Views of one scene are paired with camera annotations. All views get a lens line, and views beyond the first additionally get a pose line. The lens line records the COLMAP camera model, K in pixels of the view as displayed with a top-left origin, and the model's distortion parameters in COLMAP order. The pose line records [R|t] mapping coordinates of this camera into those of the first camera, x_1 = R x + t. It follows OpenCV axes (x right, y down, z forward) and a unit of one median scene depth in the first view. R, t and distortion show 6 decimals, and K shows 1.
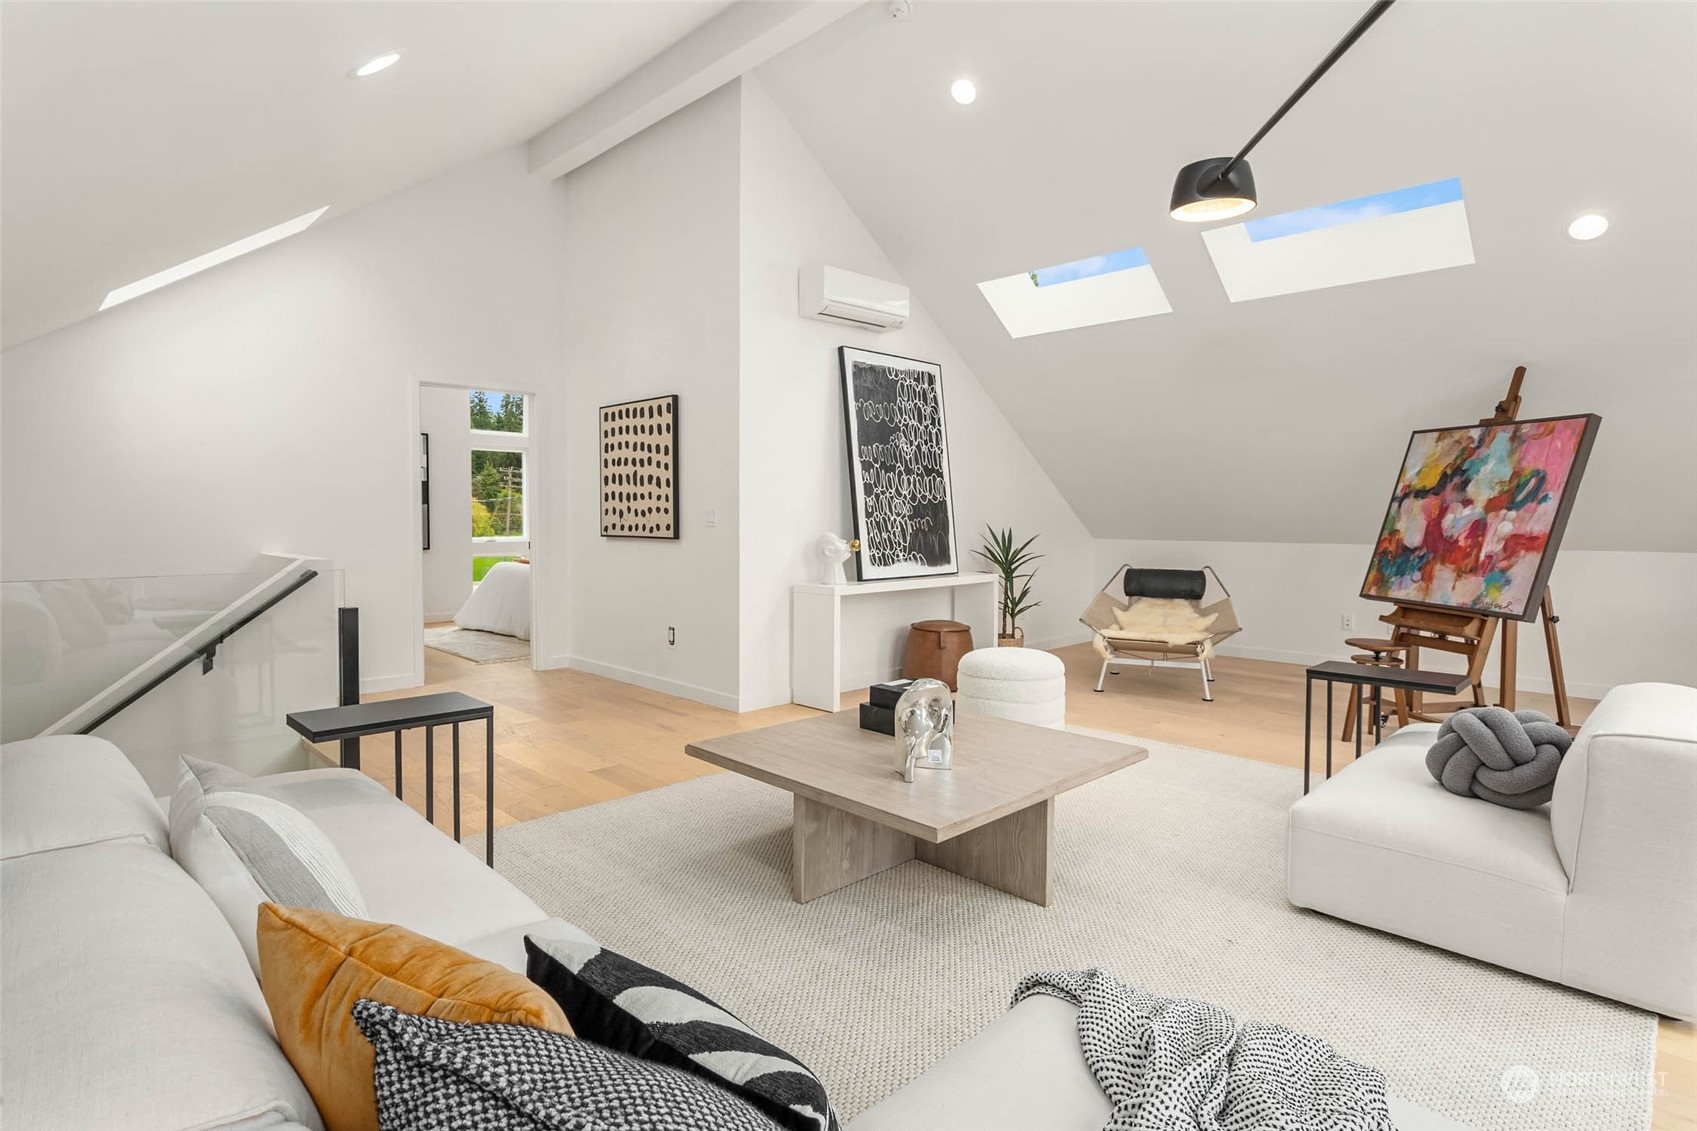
lens RADIAL K [[891.6, 0, 847.9], [0, 891.6, 557.4], [0, 0, 1]] dist [0.000407, -0.000009]
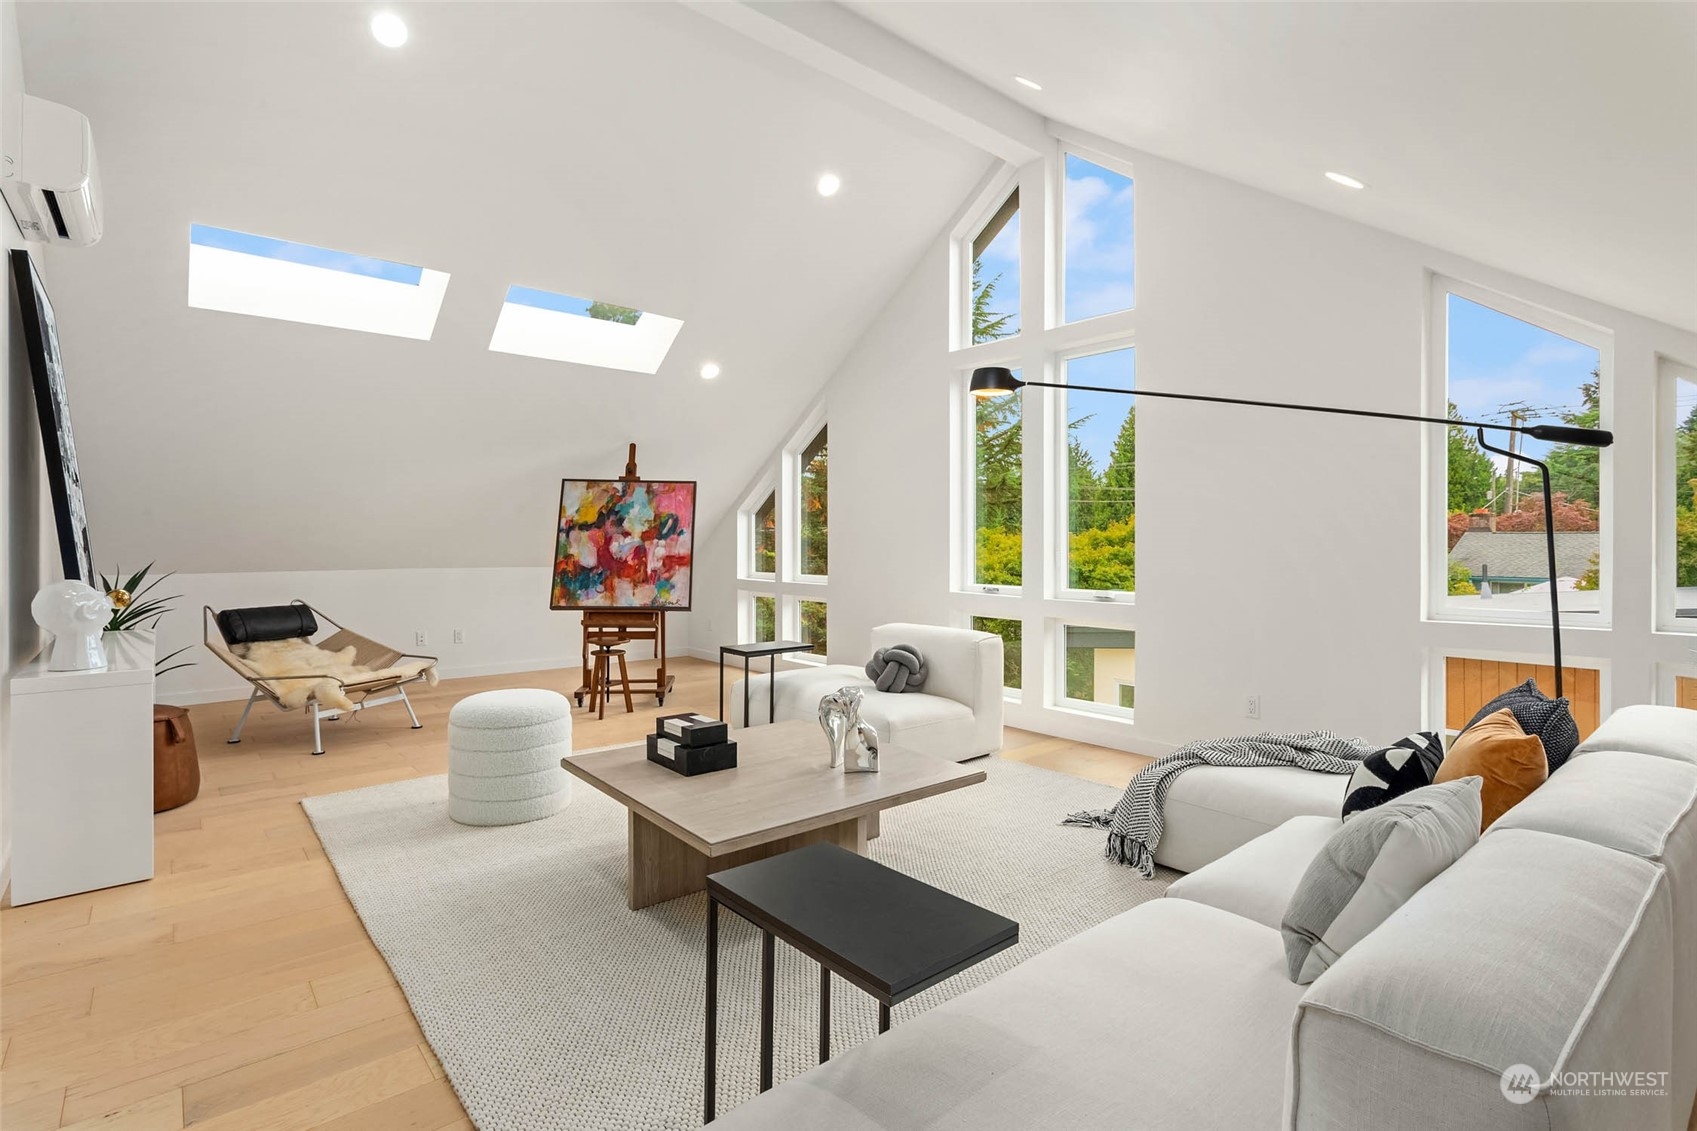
lens RADIAL K [[826.2, 0, 848.3], [0, 826.2, 556.1], [0, 0, 1]] dist [-0.001979, -0.000988]
pose [[0.076174, -0.025449, 0.996770, -0.596999], [0.047568, 0.998629, 0.021861, -0.038196], [-0.995959, 0.045749, 0.077280, 0.539892]]
